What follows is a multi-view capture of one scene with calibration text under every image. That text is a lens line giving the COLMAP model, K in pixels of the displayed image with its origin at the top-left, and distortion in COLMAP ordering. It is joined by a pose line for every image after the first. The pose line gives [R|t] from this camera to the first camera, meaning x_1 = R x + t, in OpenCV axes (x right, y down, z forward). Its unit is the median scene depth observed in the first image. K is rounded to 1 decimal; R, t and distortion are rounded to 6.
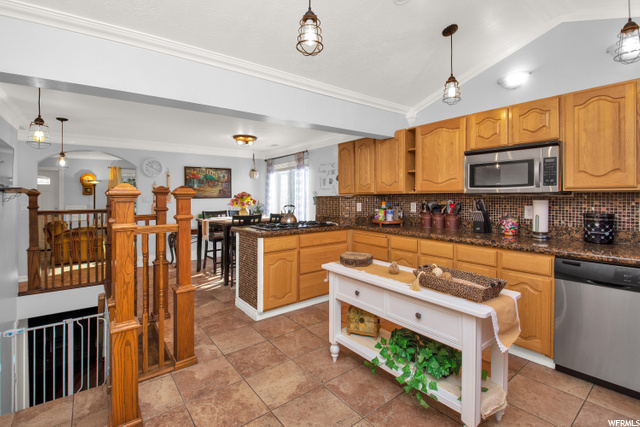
lens RADIAL K [[299.3, 0, 320.4], [0, 299.3, 187.9], [0, 0, 1]] dist [-0.000272, -0.000331]
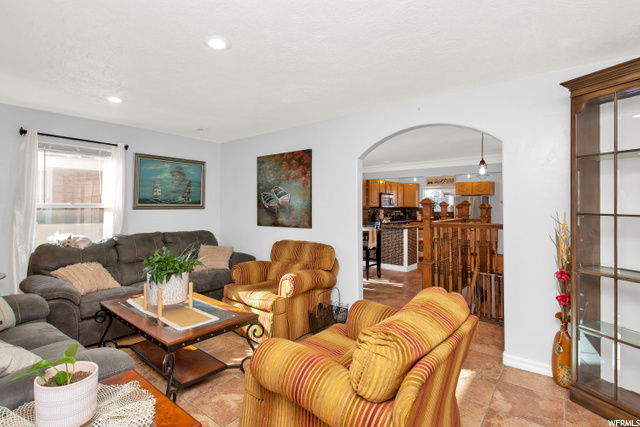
lens RADIAL K [[300.9, 0, 321.2], [0, 300.9, 209.7], [0, 0, 1]] dist [-0.002575, -0.000366]
pose [[-0.246796, -0.001648, 0.969066, -1.856806], [-0.022998, 0.999727, -0.004156, 0.056563], [-0.968795, -0.023312, -0.246766, 1.947938]]
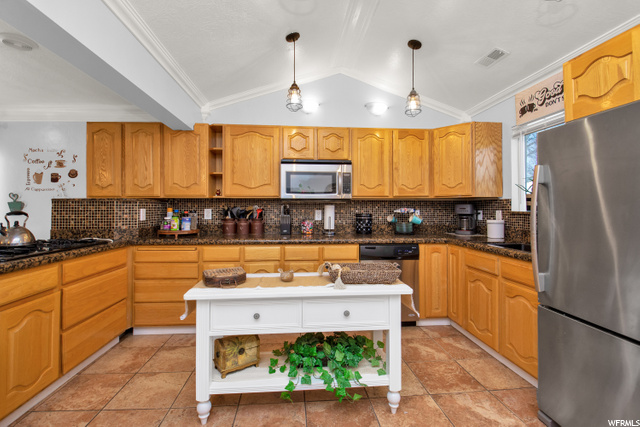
lens RADIAL K [[287.9, 0, 317.4], [0, 287.9, 207.8], [0, 0, 1]] dist [-0.013107, -0.000711]
pose [[0.534607, 0.008605, 0.845057, -0.270612], [-0.025644, 0.999653, 0.006044, 0.036182], [-0.844712, -0.024902, 0.534642, 0.293524]]
